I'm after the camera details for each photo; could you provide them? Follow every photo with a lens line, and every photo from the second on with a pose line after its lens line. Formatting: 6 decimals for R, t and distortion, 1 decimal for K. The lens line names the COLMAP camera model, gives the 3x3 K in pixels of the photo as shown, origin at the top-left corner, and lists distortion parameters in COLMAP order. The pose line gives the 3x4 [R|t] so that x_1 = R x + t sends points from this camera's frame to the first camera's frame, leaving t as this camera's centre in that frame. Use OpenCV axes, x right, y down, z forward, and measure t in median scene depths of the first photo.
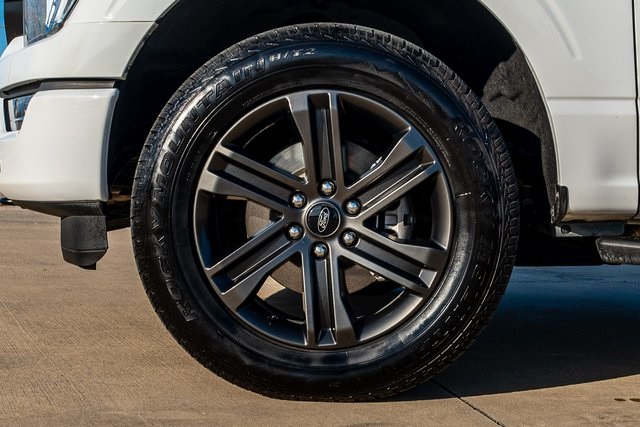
lens RADIAL K [[294.8, 0, 325.1], [0, 294.8, 217.3], [0, 0, 1]] dist [-0.021589, -0.000035]
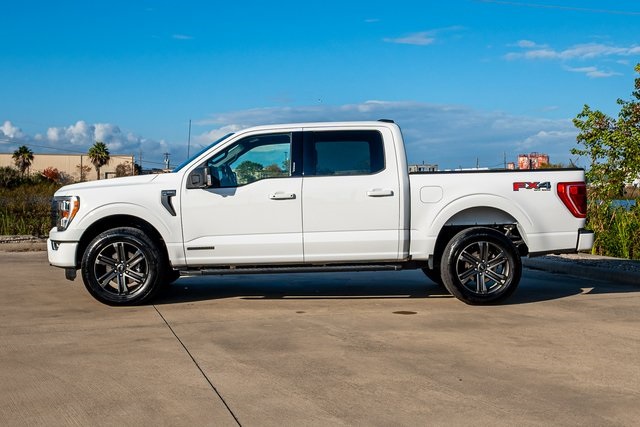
lens RADIAL K [[294.8, 0, 317.8], [0, 294.8, 211.9], [0, 0, 1]] dist [-0.021589, -0.000035]
pose [[0.998963, -0.030656, 0.033655, 3.060975], [0.032091, 0.998561, -0.042956, -0.605851], [-0.032289, 0.043991, 0.998510, -3.899290]]
